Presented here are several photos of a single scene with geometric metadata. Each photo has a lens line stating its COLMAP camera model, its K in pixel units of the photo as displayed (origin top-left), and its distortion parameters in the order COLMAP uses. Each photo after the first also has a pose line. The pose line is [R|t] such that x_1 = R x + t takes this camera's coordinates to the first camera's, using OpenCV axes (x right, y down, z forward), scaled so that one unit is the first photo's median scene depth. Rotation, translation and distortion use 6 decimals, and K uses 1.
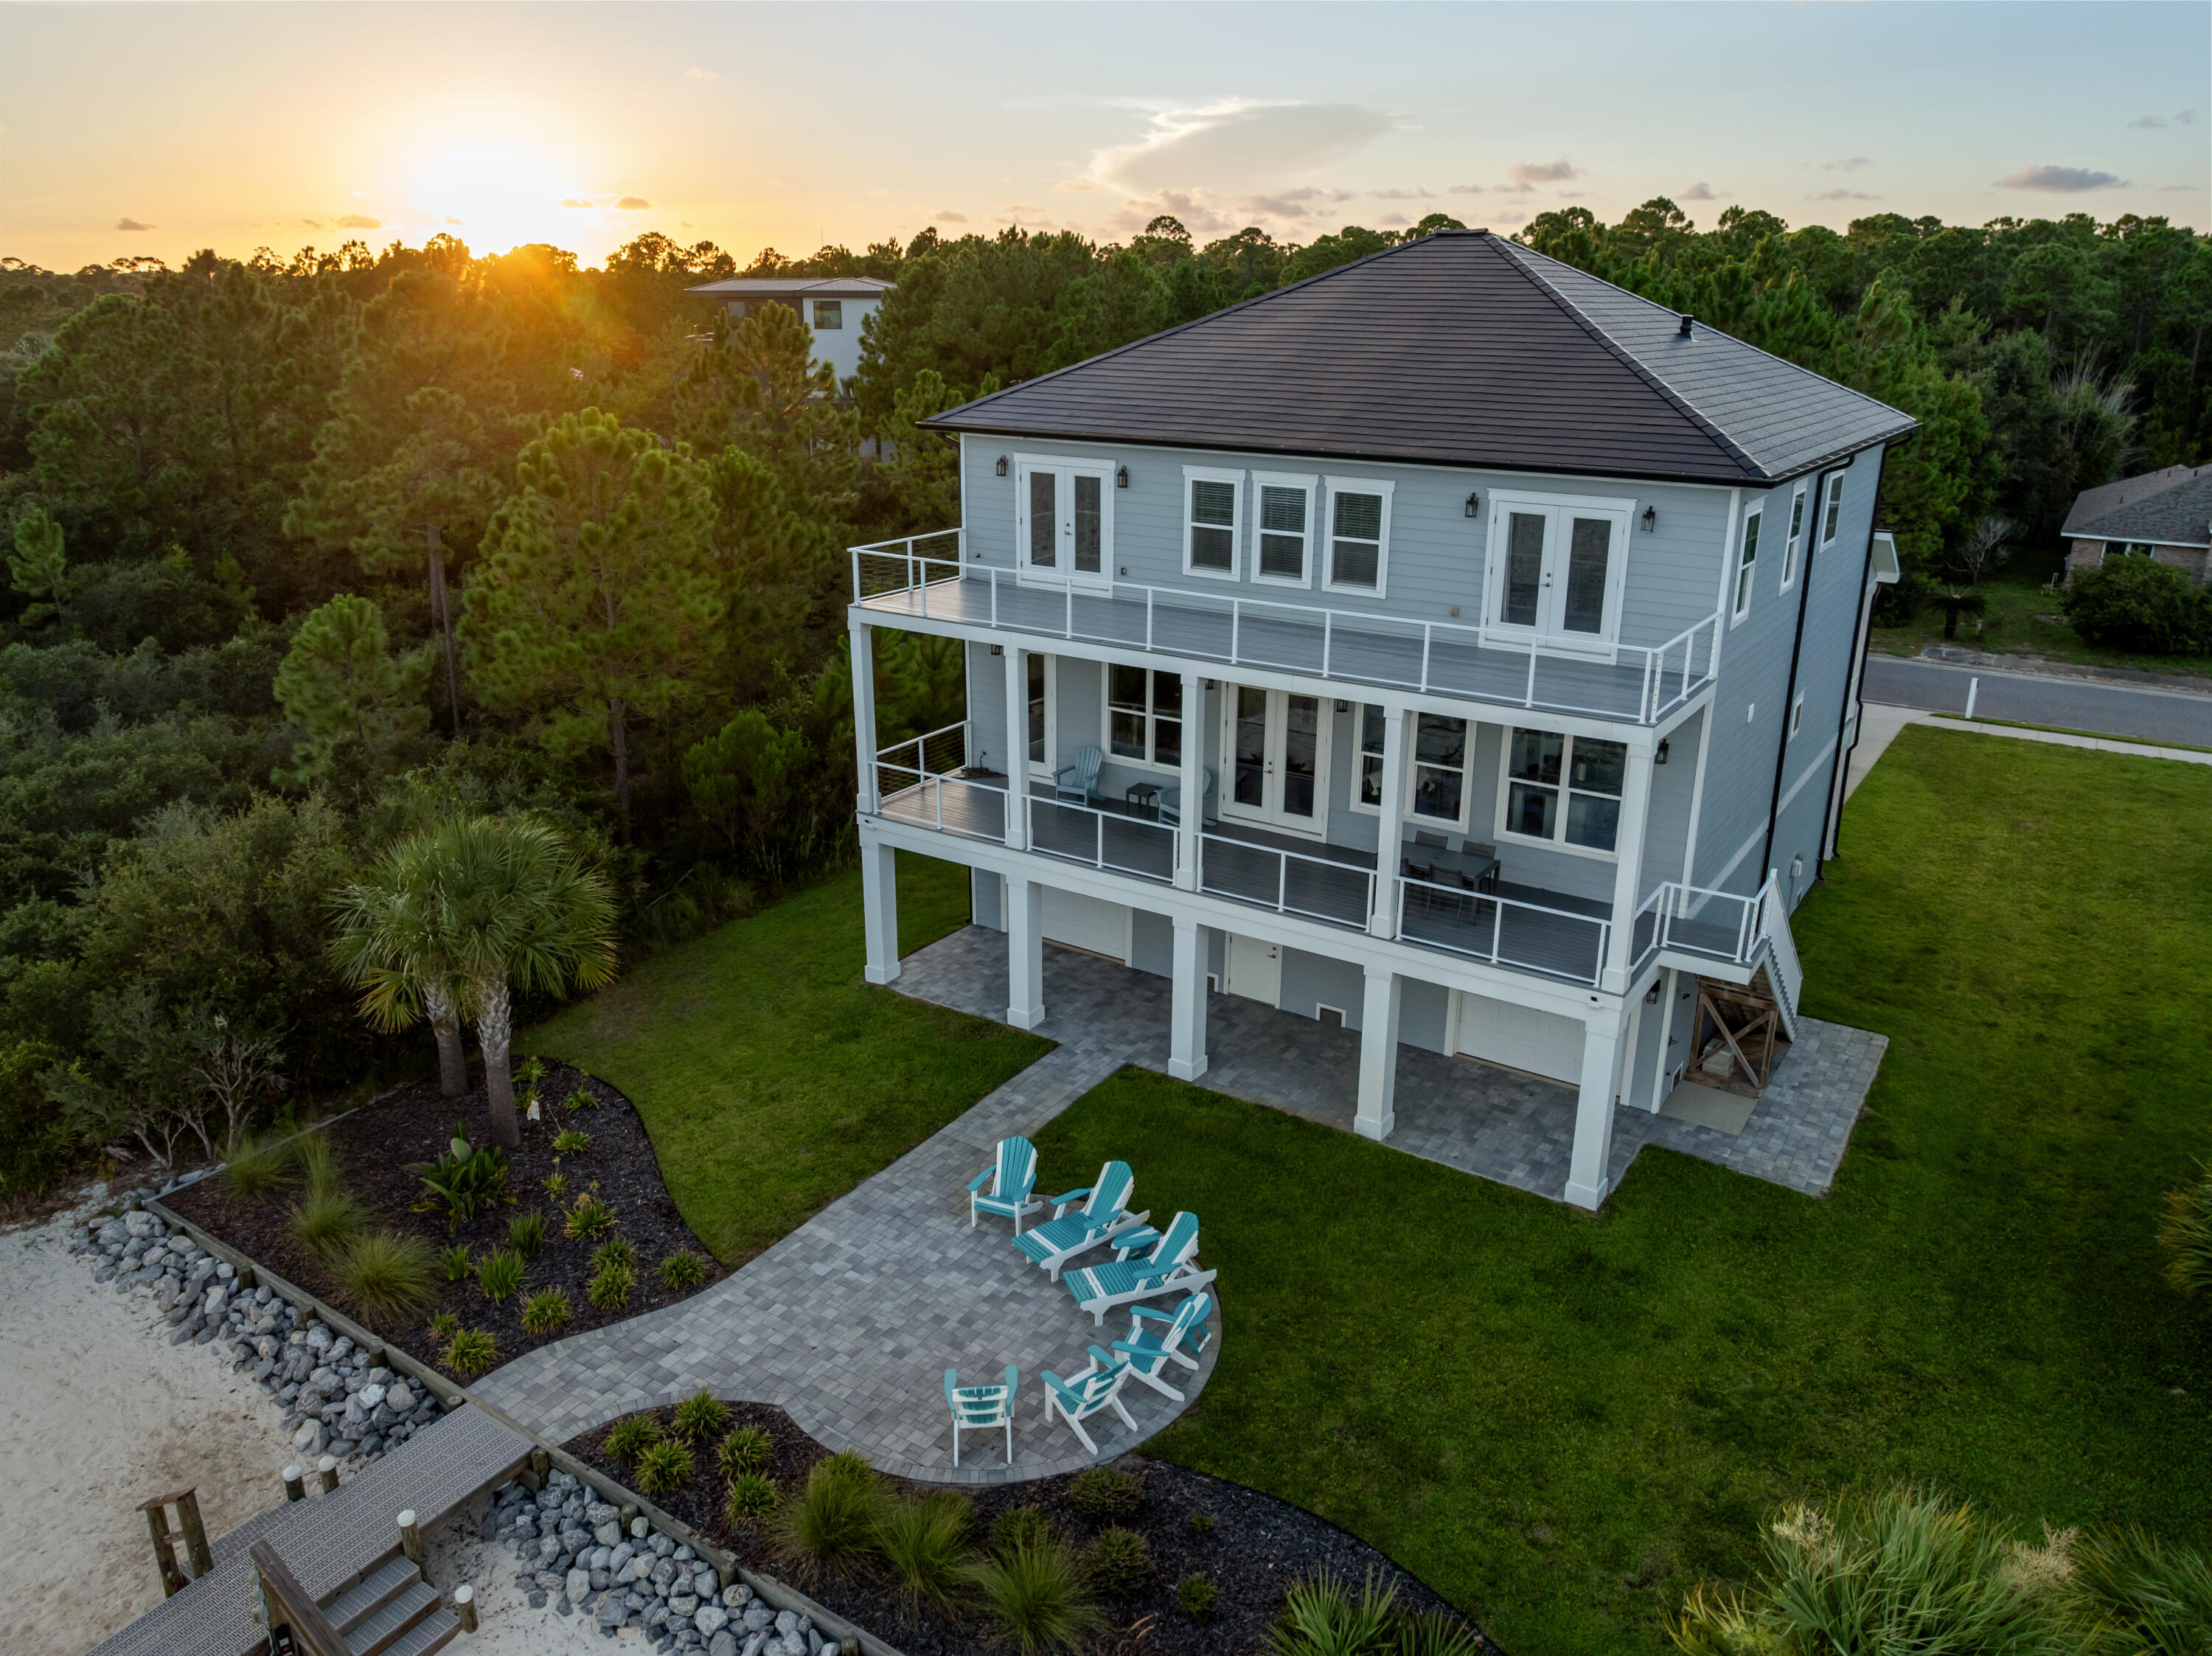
lens RADIAL K [[1521.8, 0, 1106.0], [0, 1521.8, 828.0], [0, 0, 1]] dist [-0.038509, 0.000746]
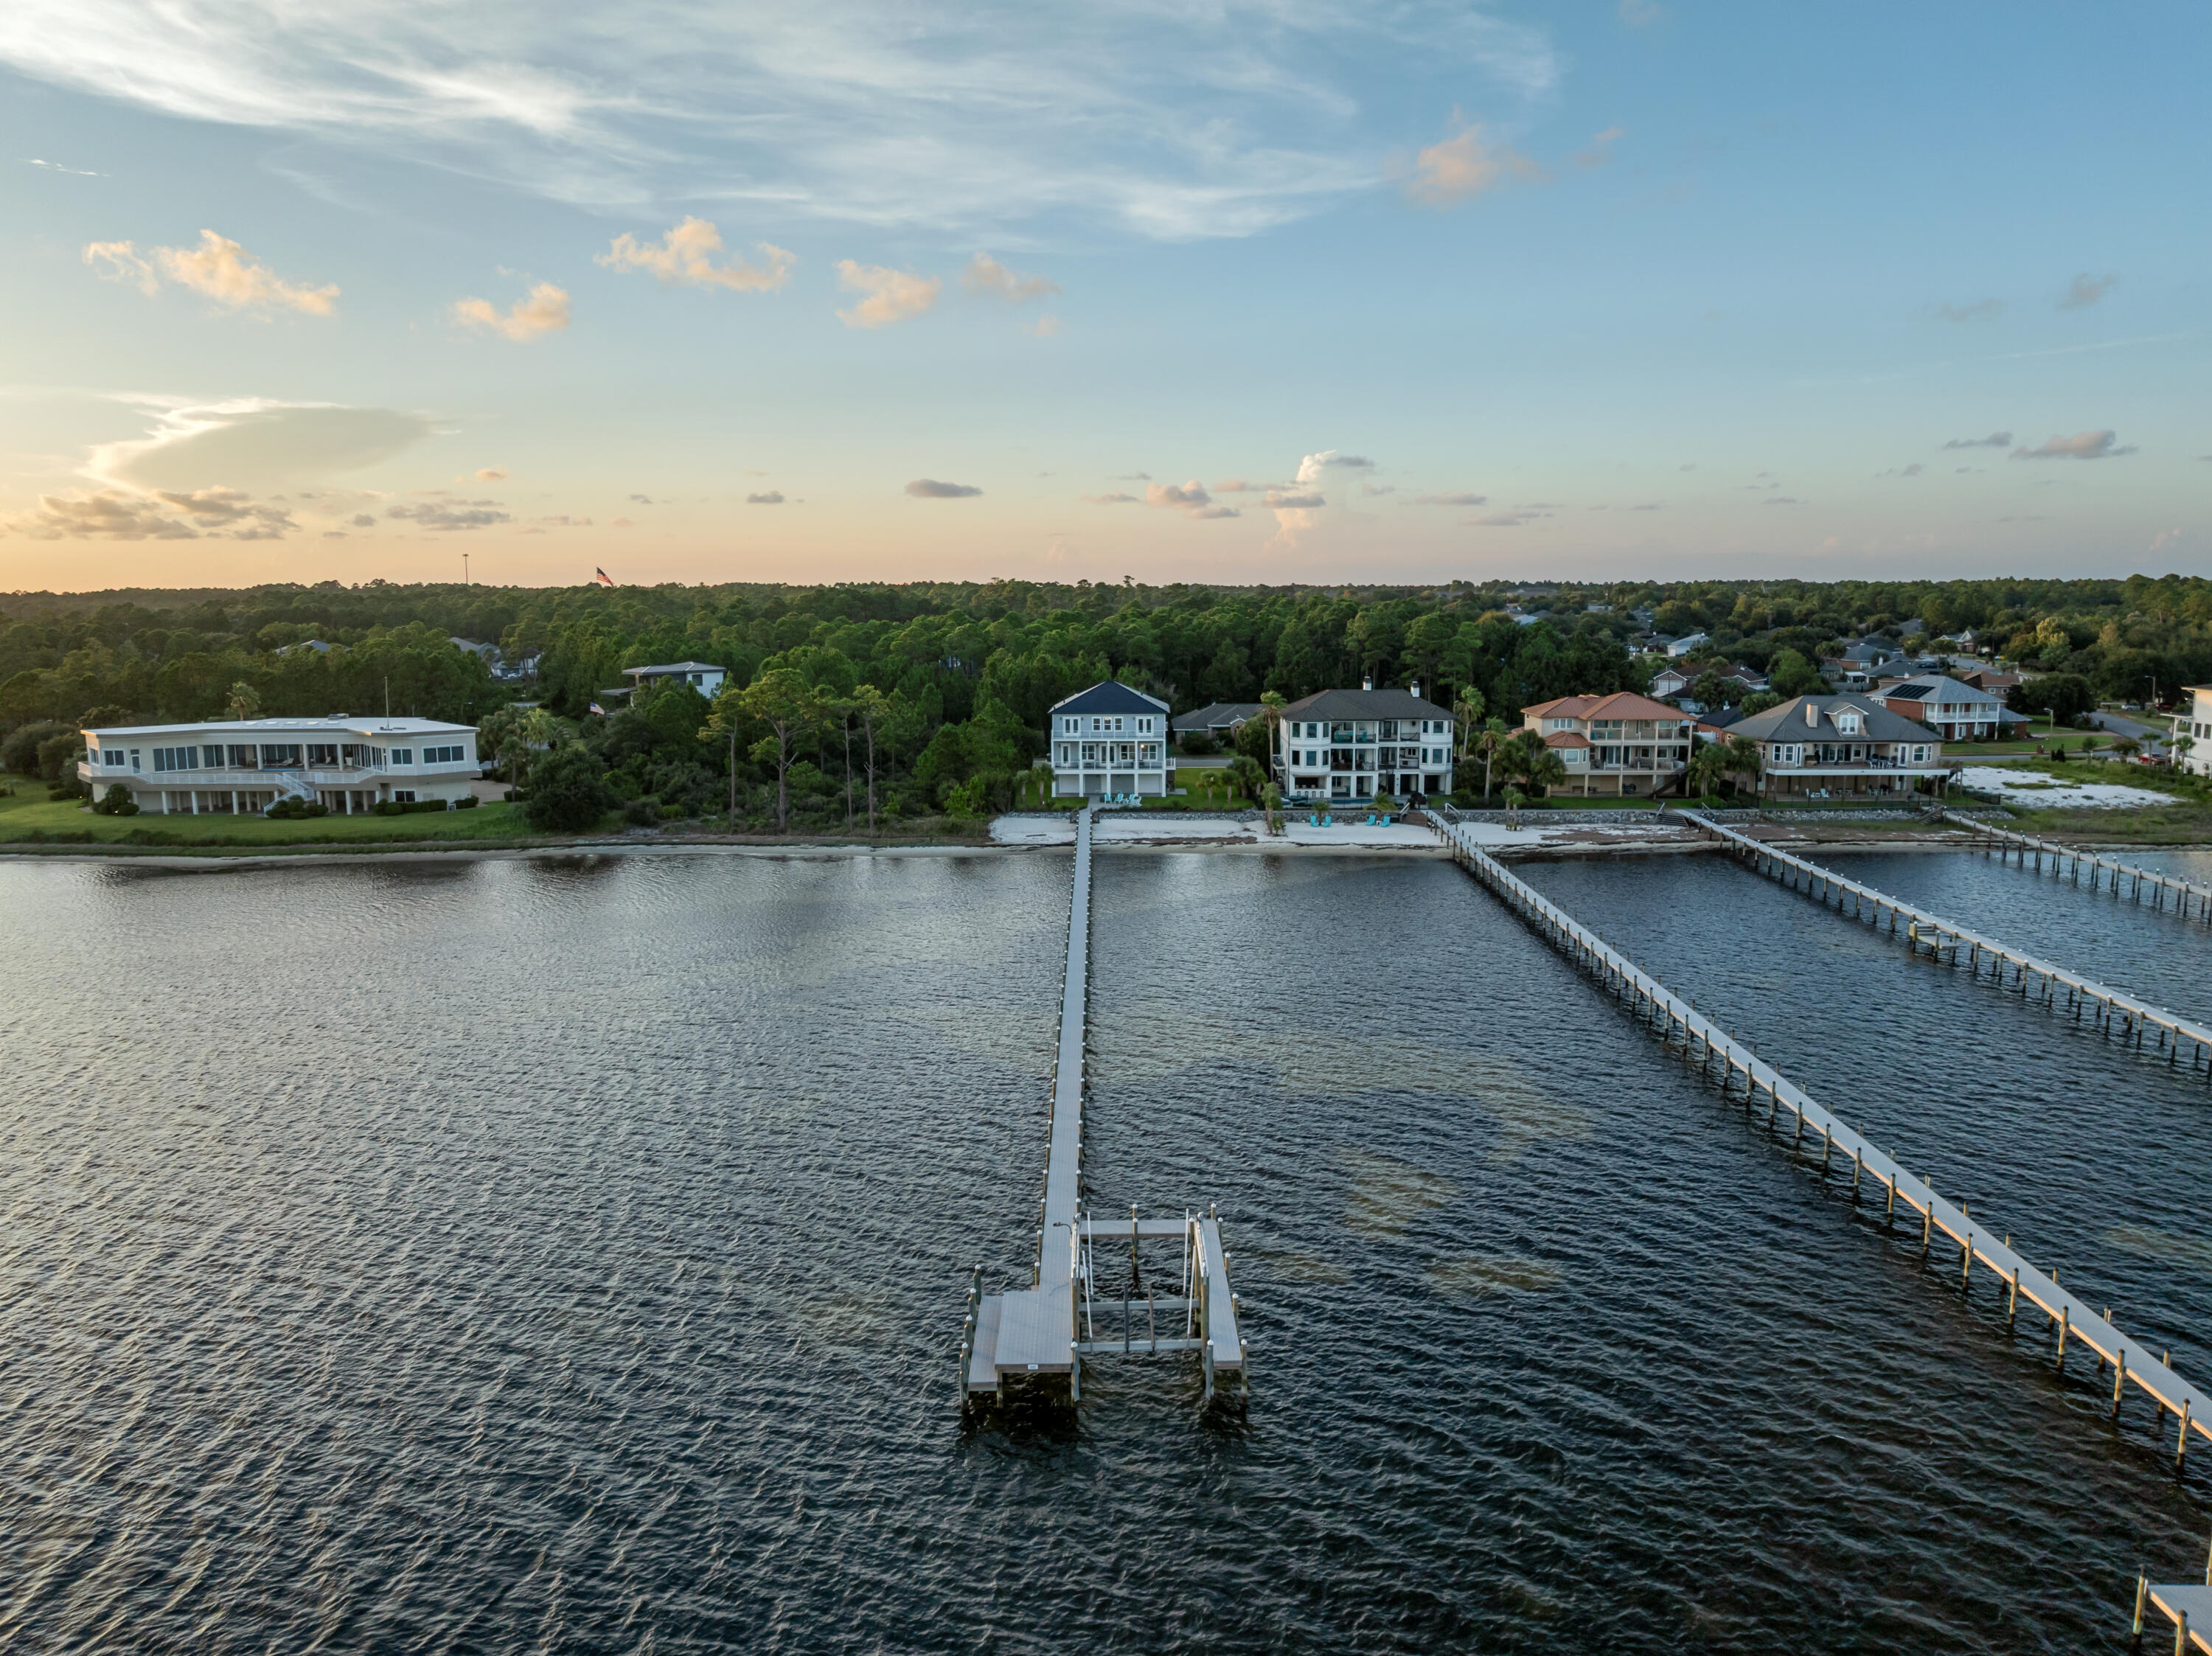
lens RADIAL K [[1521.8, 0, 1106.0], [0, 1521.8, 828.0], [0, 0, 1]] dist [-0.038509, 0.000746]
pose [[0.838136, -0.096632, 0.536833, -4.004142], [0.192280, 0.973348, -0.124992, 1.249401], [-0.510447, 0.207982, 0.834378, -5.193419]]
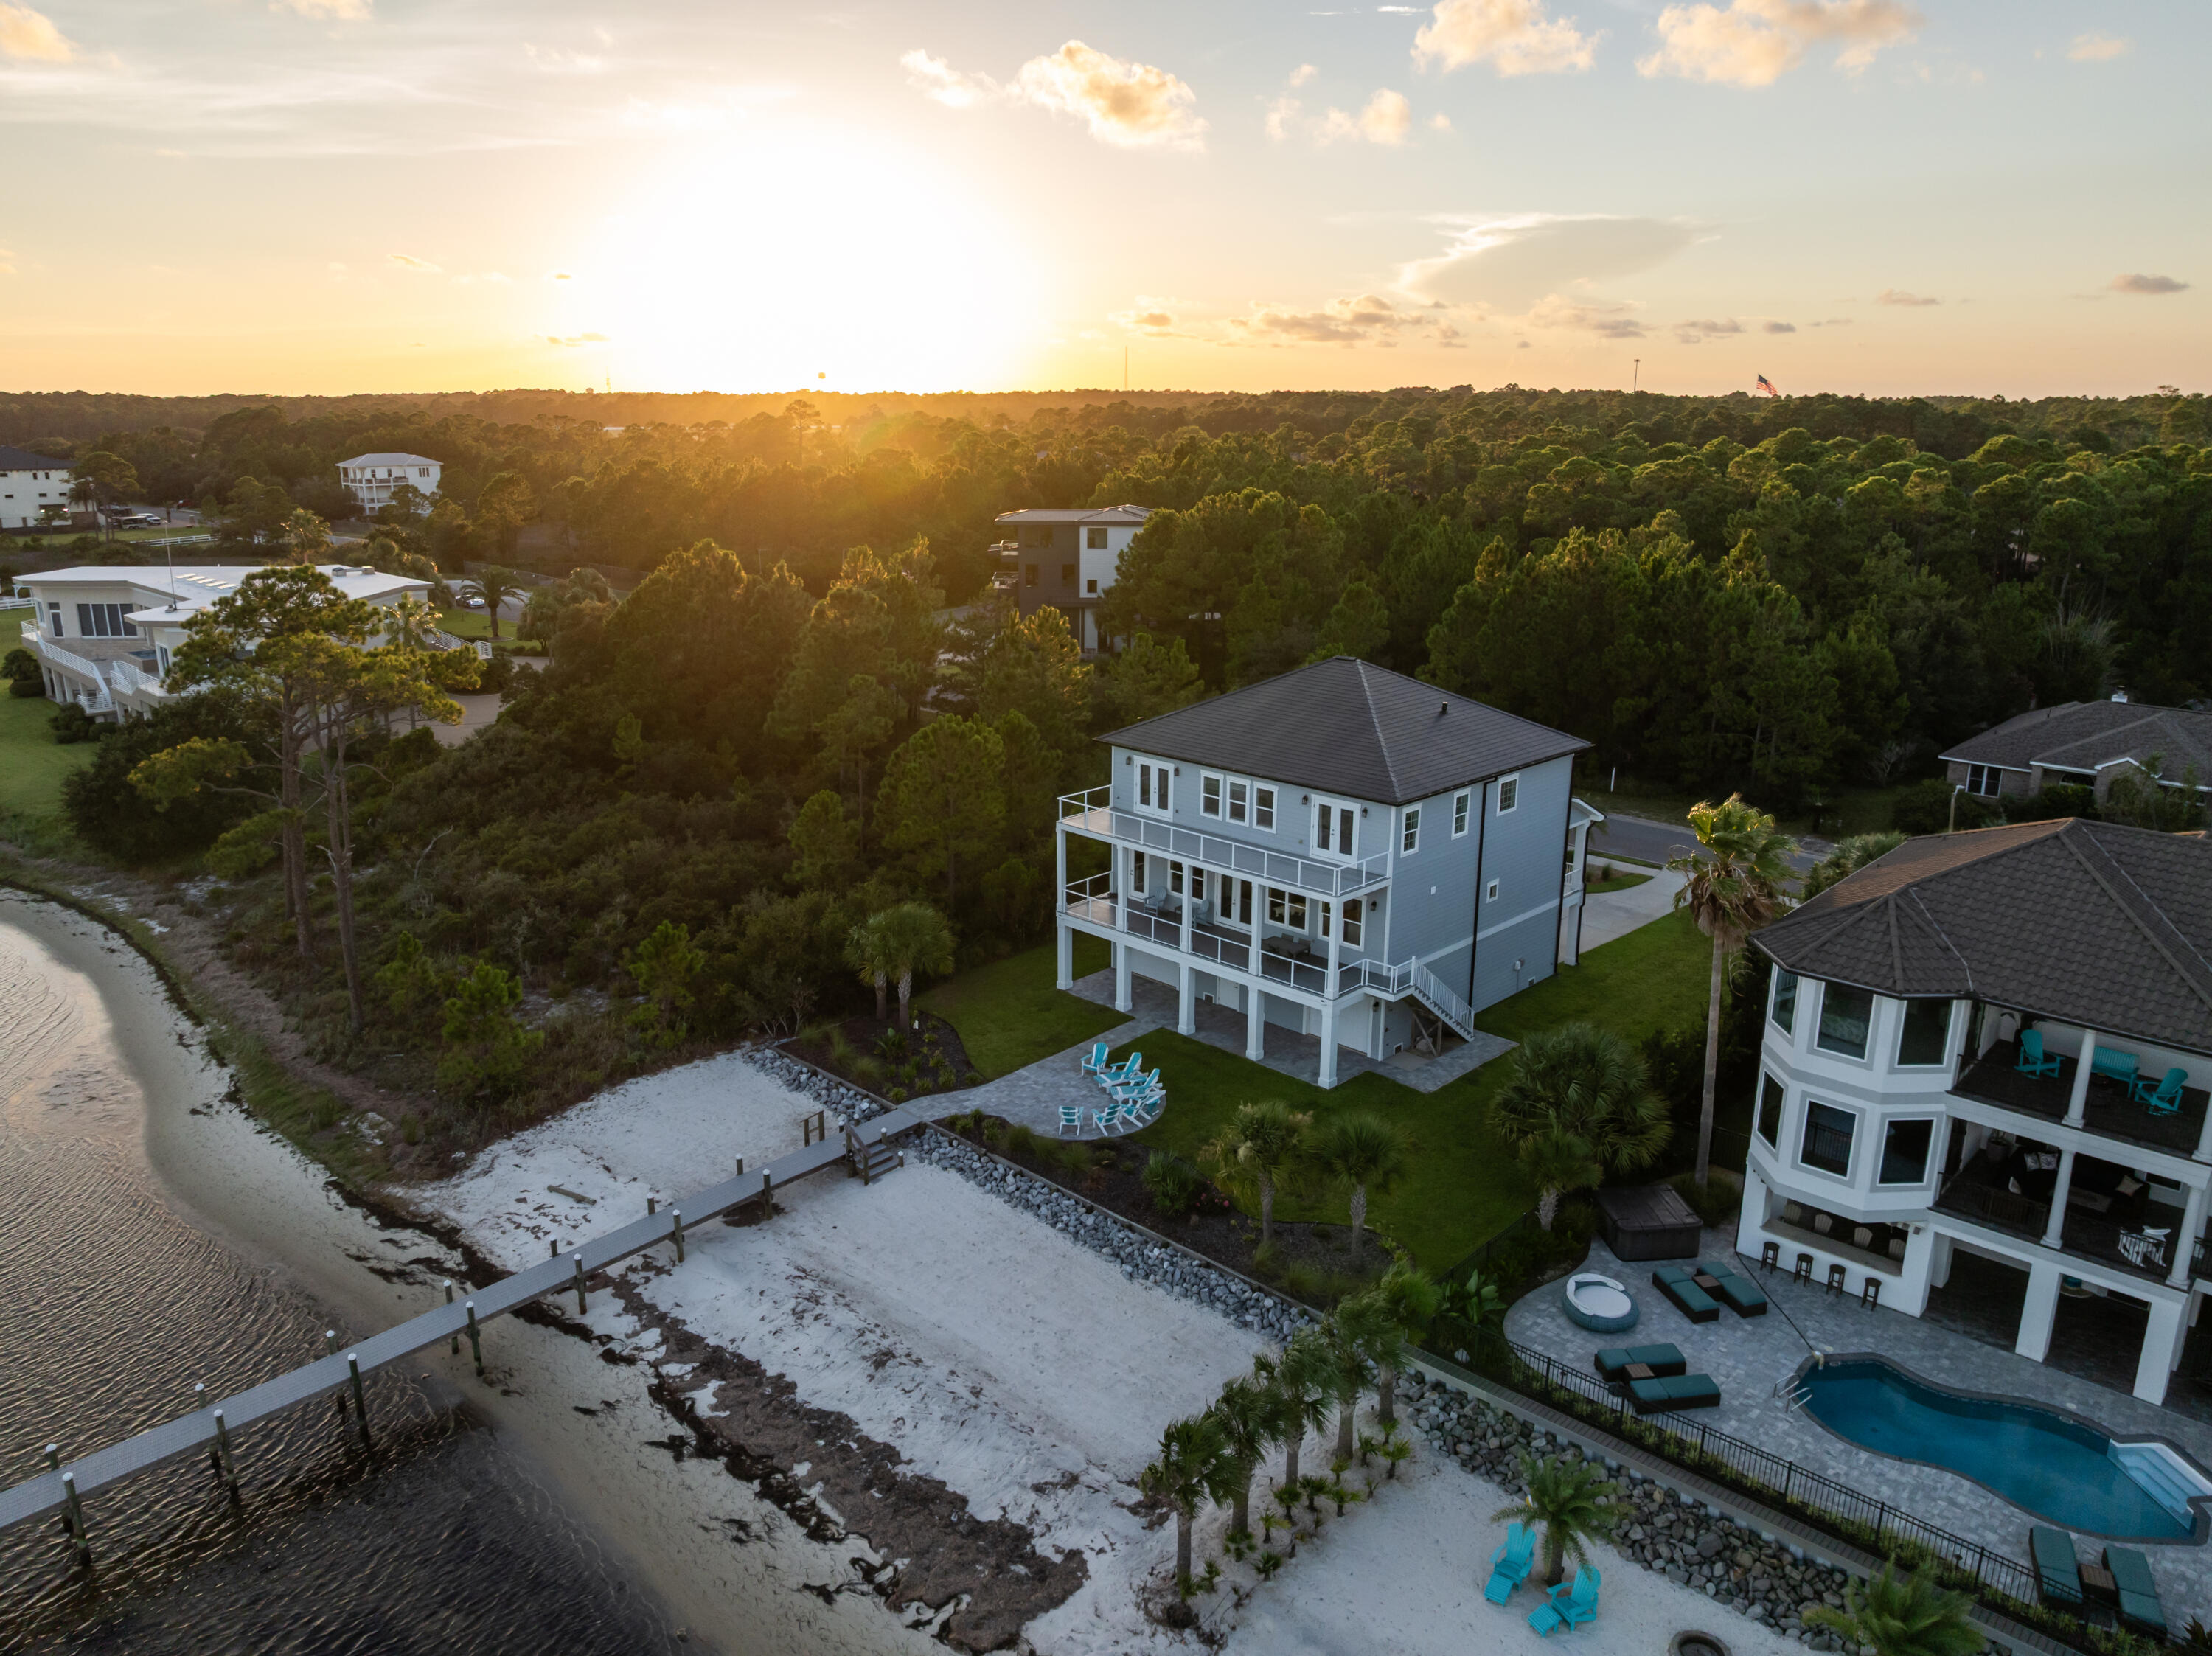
lens RADIAL K [[1521.8, 0, 1106.0], [0, 1521.8, 828.0], [0, 0, 1]] dist [-0.038509, 0.000746]
pose [[0.982583, 0.046157, -0.180001, 0.345020], [-0.057845, 0.996507, -0.060232, -0.002441], [0.176592, 0.069595, 0.981821, -1.350445]]
